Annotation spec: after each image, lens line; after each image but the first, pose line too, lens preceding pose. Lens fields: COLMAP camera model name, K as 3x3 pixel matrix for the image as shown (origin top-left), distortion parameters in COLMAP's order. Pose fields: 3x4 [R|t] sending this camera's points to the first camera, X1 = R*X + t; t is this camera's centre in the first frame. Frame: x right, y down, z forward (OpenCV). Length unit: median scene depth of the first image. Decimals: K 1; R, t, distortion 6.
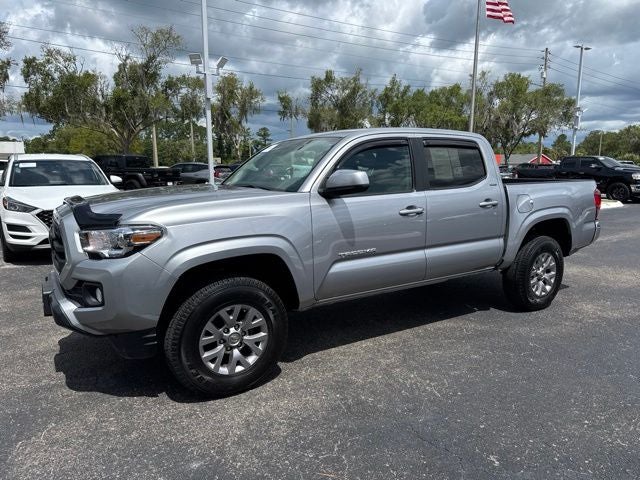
lens RADIAL K [[451.3, 0, 322.7], [0, 451.3, 242.8], [0, 0, 1]] dist [0.043921, -0.055070]
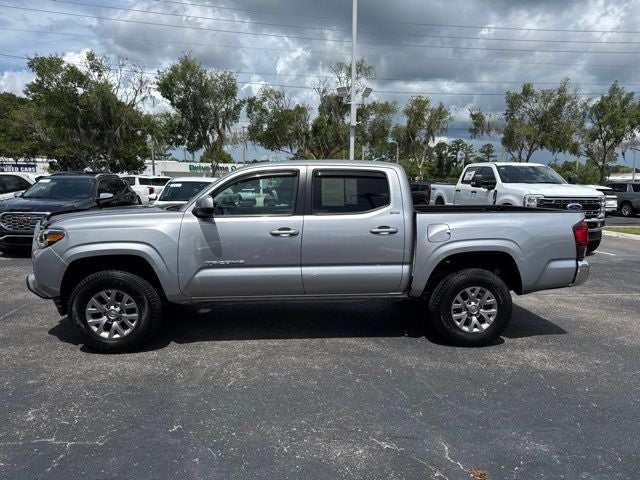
lens RADIAL K [[451.3, 0, 323.5], [0, 451.3, 238.4], [0, 0, 1]] dist [0.043921, -0.055070]
pose [[0.887443, 0.063084, -0.456579, 0.745812], [-0.084767, 0.996031, -0.027141, -0.028461], [0.453055, 0.062788, 0.889269, 0.016003]]
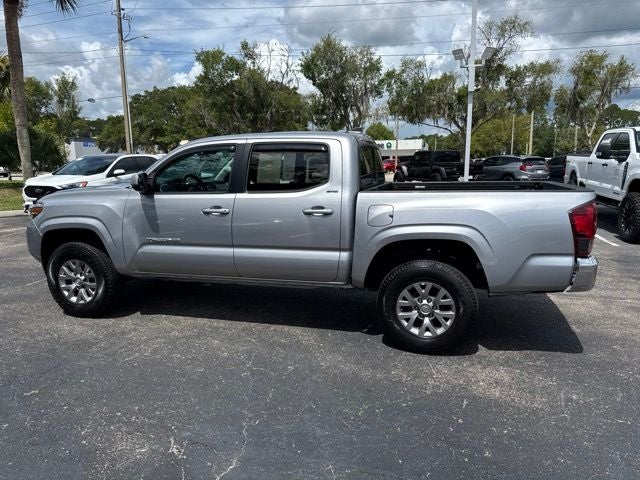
lens RADIAL K [[451.3, 0, 323.1], [0, 451.3, 238.6], [0, 0, 1]] dist [0.043921, -0.055070]
pose [[0.663575, 0.120243, -0.738384, 1.098500], [-0.112732, 0.991800, 0.060201, -0.090389], [0.739568, 0.043292, 0.671689, 0.412978]]
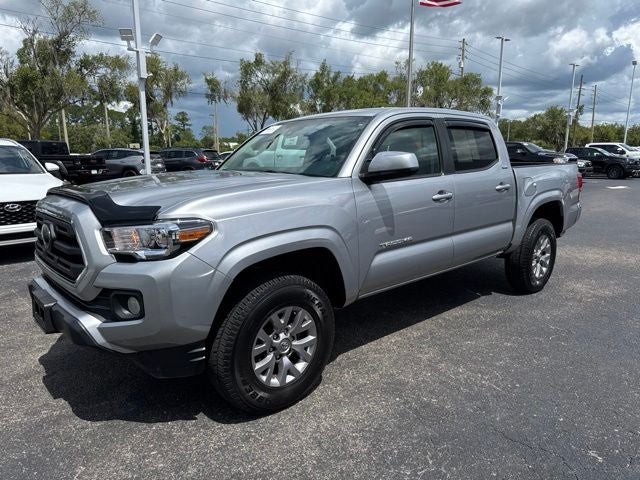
lens RADIAL K [[451.3, 0, 320.2], [0, 451.3, 242.1], [0, 0, 1]] dist [0.043921, -0.055070]
pose [[0.986998, -0.034652, 0.156951, -0.188851], [0.030402, 0.999105, 0.029399, -0.008815], [-0.157829, -0.024245, 0.987169, 0.093973]]
